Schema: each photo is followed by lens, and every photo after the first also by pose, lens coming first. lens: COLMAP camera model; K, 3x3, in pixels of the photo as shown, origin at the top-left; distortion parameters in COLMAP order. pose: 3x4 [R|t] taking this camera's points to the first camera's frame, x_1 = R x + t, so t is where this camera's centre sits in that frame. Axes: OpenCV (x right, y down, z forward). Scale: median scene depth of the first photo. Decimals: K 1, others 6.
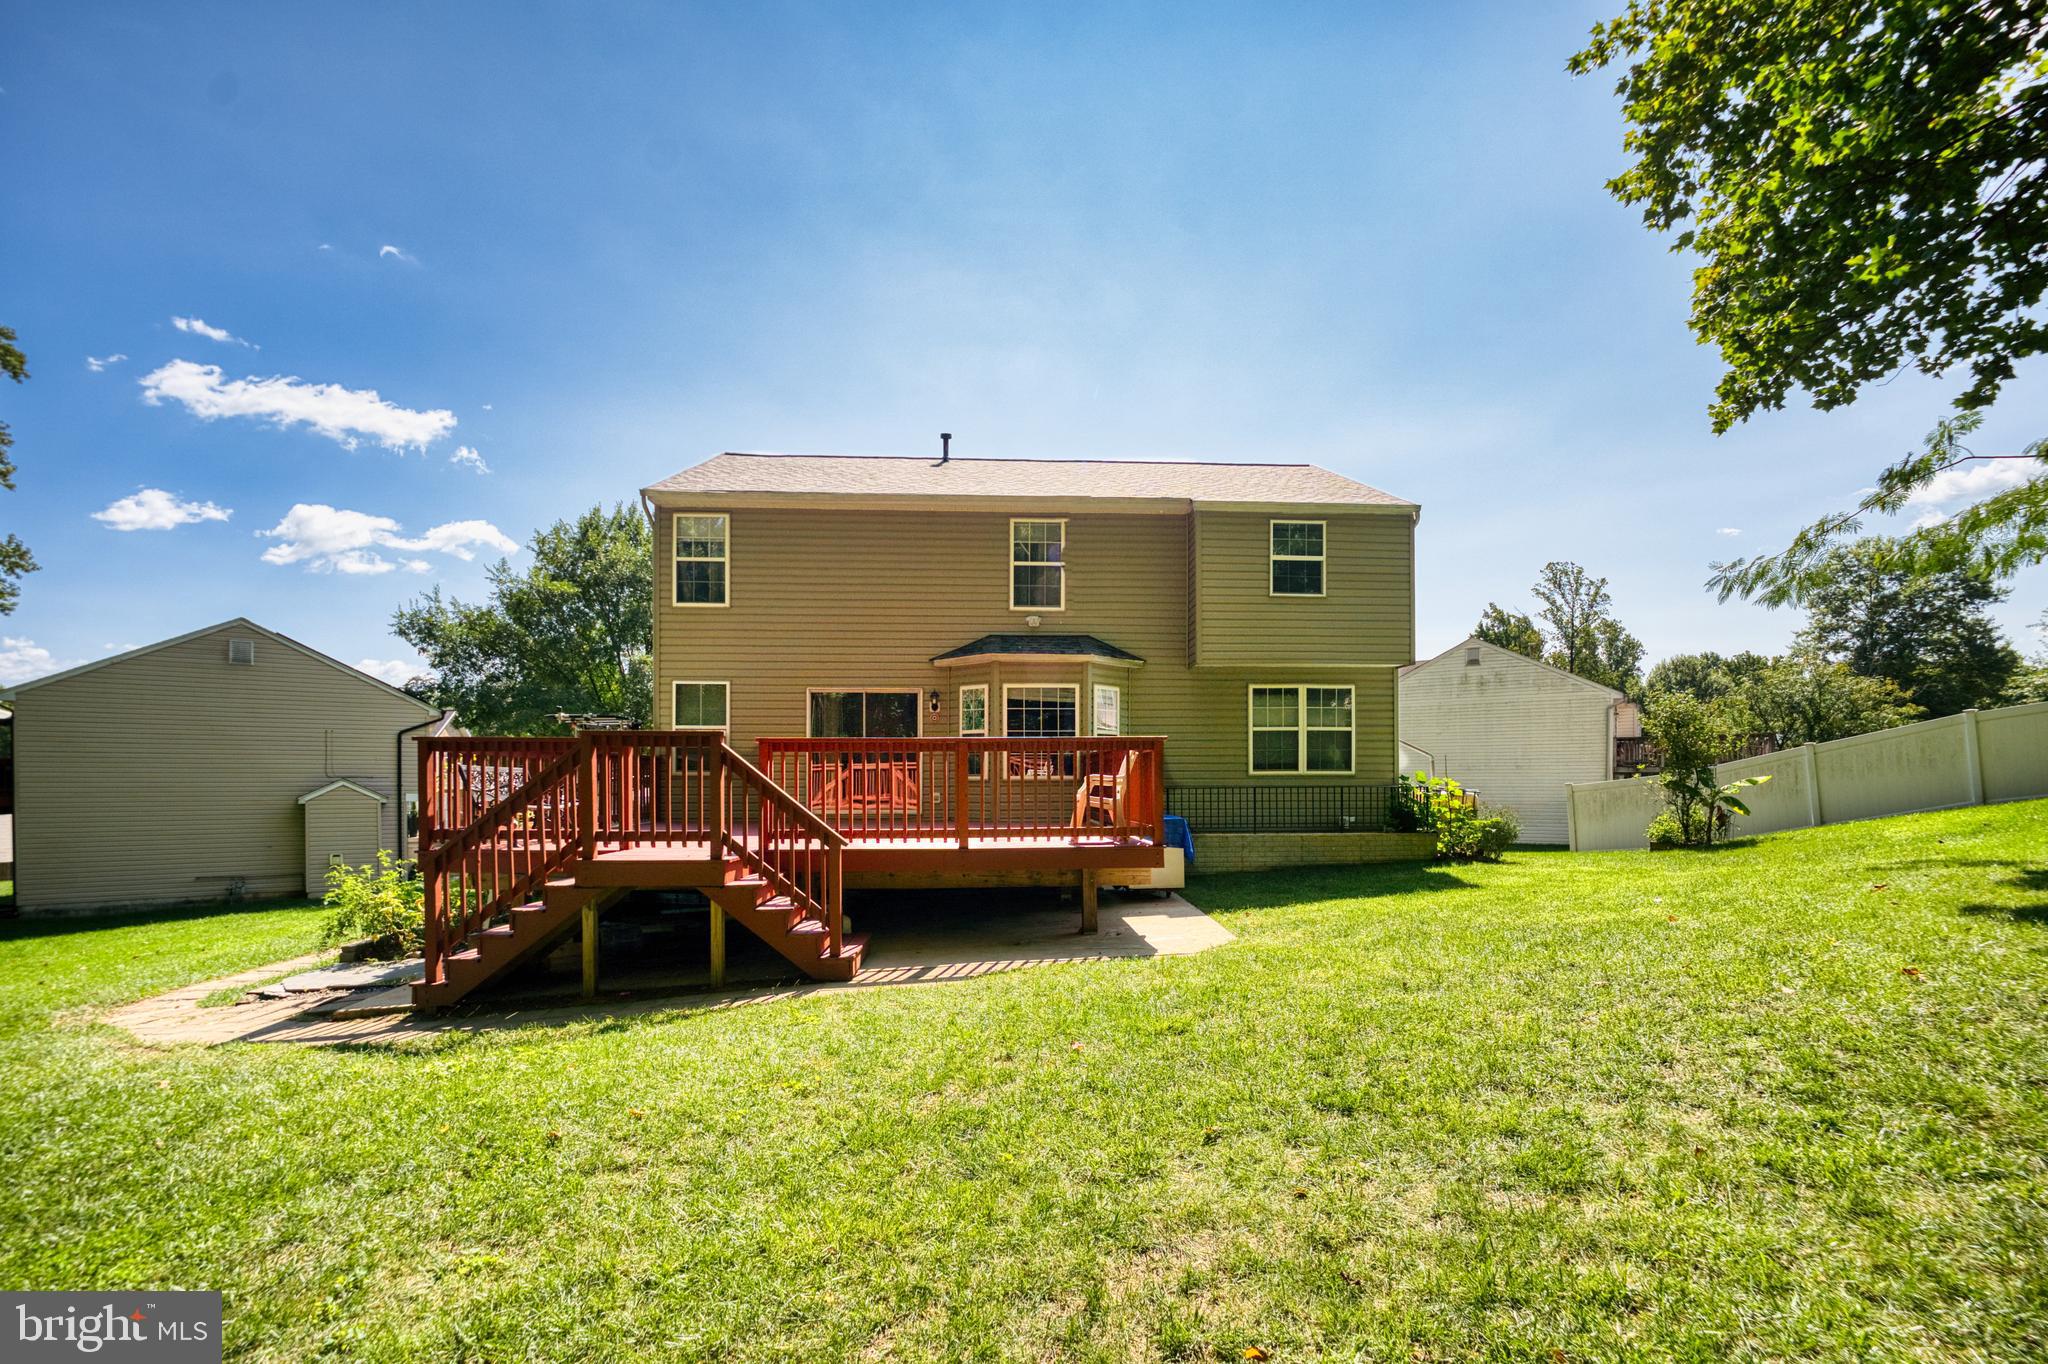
lens RADIAL K [[860.0, 0, 1024.8], [0, 860.0, 779.1], [0, 0, 1]] dist [-0.000069, -0.000007]
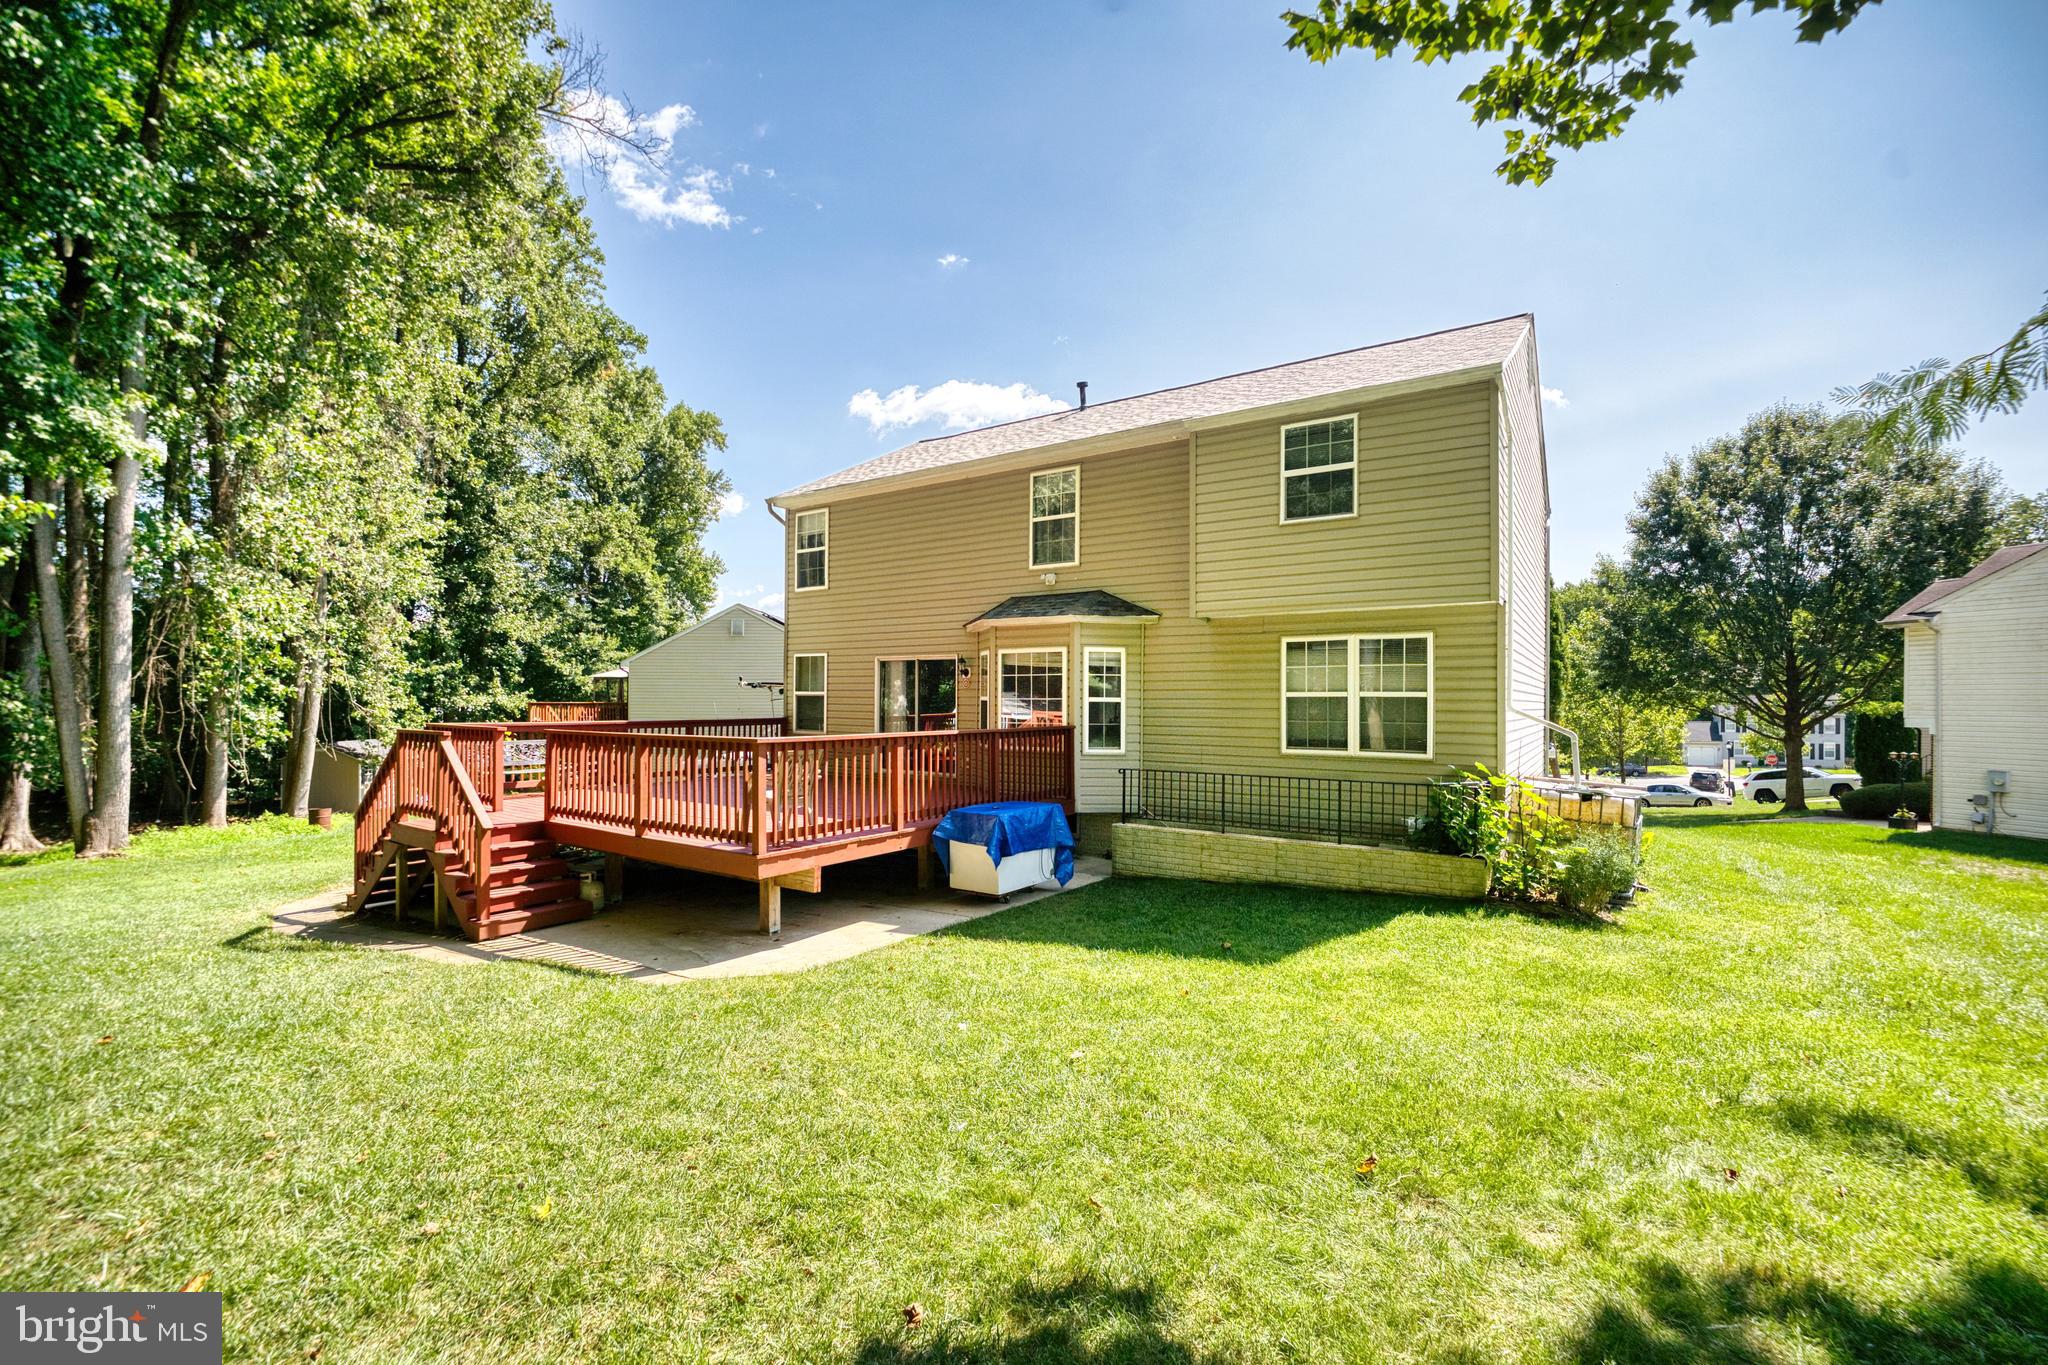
lens RADIAL K [[852.2, 0, 1052.7], [0, 852.2, 678.6], [0, 0, 1]] dist [-0.000124, -0.000040]
pose [[0.795818, -0.006240, -0.605504, 0.580598], [-0.004869, 0.999849, -0.016703, -0.060147], [0.605517, 0.016240, 0.795667, 0.266254]]
